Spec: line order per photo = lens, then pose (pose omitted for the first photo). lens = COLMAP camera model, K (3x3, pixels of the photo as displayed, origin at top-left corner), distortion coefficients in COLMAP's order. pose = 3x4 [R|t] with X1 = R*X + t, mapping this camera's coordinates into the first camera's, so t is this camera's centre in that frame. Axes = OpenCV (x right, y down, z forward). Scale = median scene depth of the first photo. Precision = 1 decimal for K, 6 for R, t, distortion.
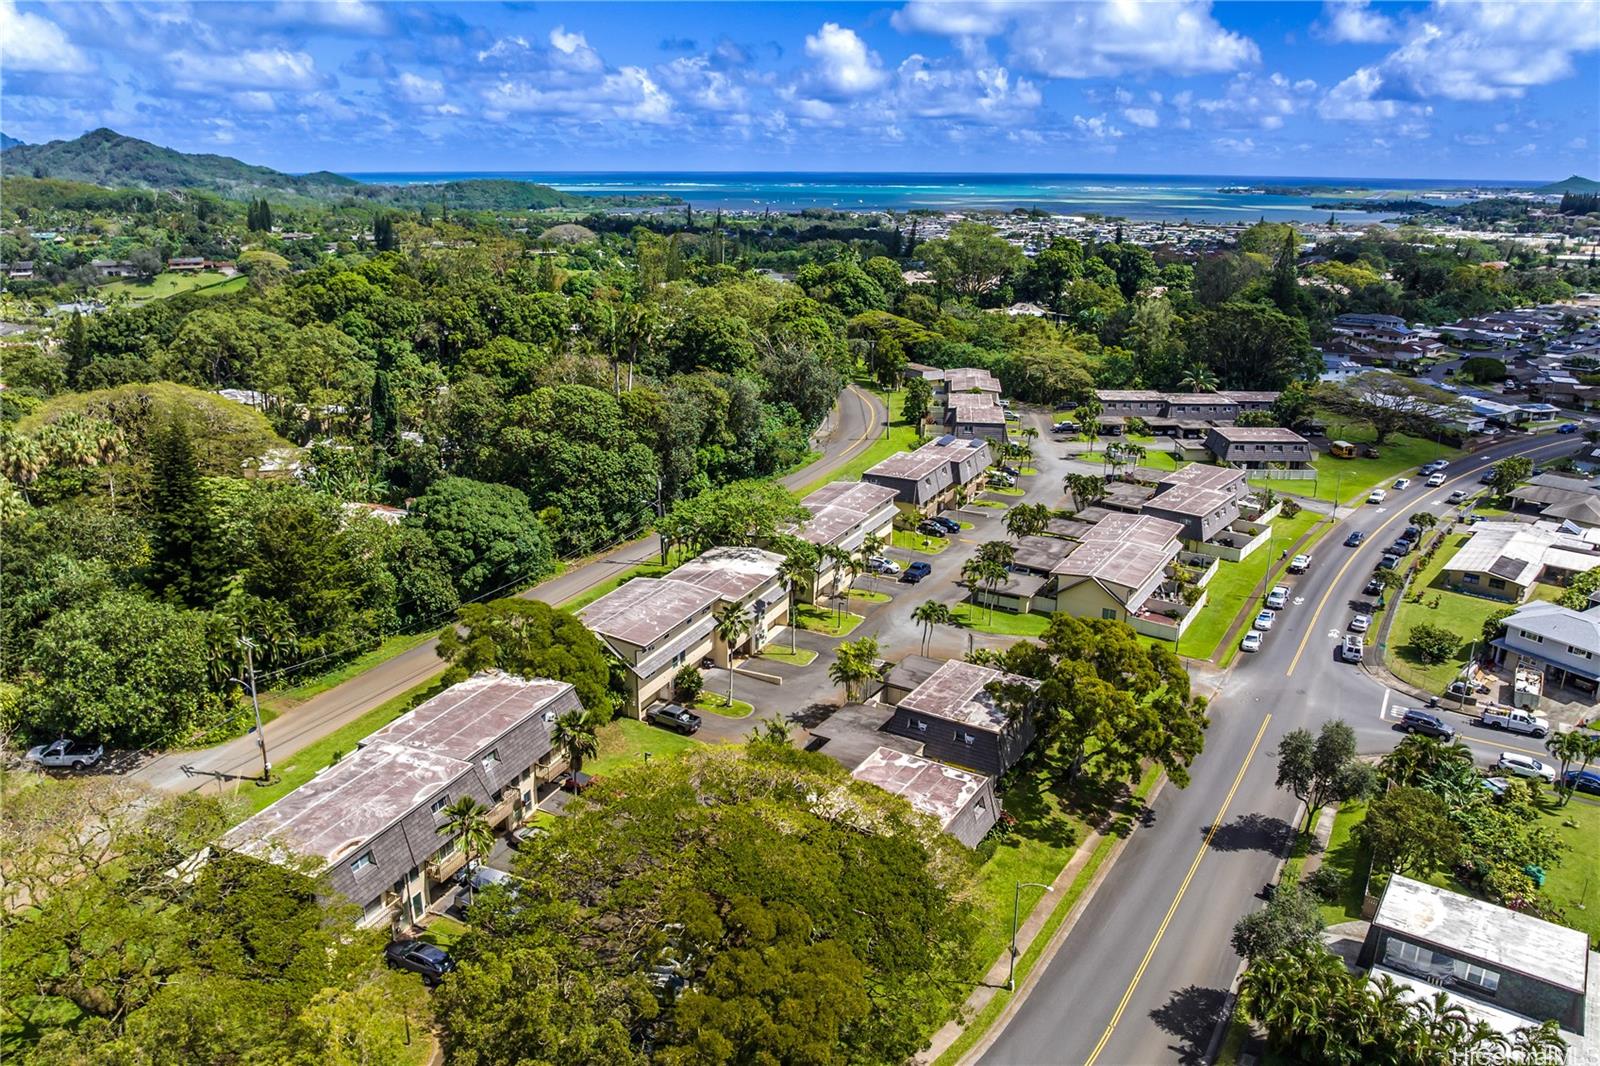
lens RADIAL K [[1129.5, 0, 809.9], [0, 1129.5, 533.7], [0, 0, 1]] dist [-0.036230, -0.001731]
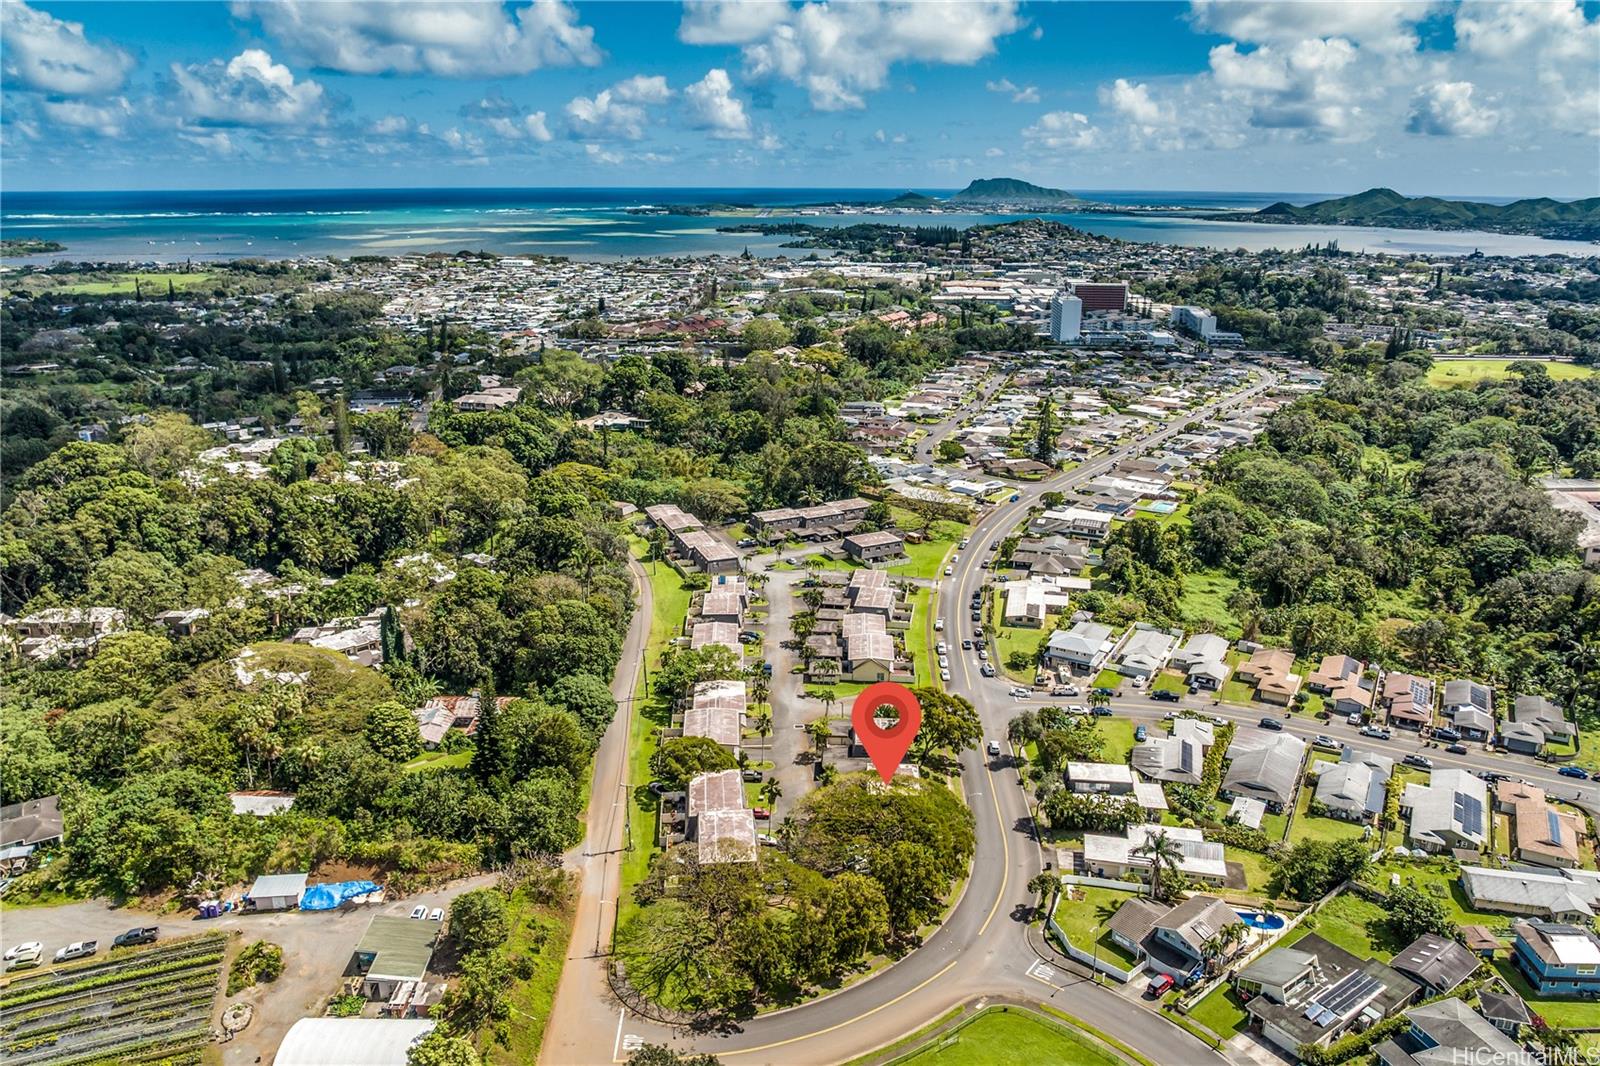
lens RADIAL K [[1129.5, 0, 809.9], [0, 1129.5, 533.7], [0, 0, 1]] dist [-0.036230, -0.001731]
pose [[0.876816, -0.145025, 0.458433, -0.635408], [0.148995, 0.988449, 0.027721, -0.220746], [-0.457158, 0.043999, 0.888296, -0.628478]]
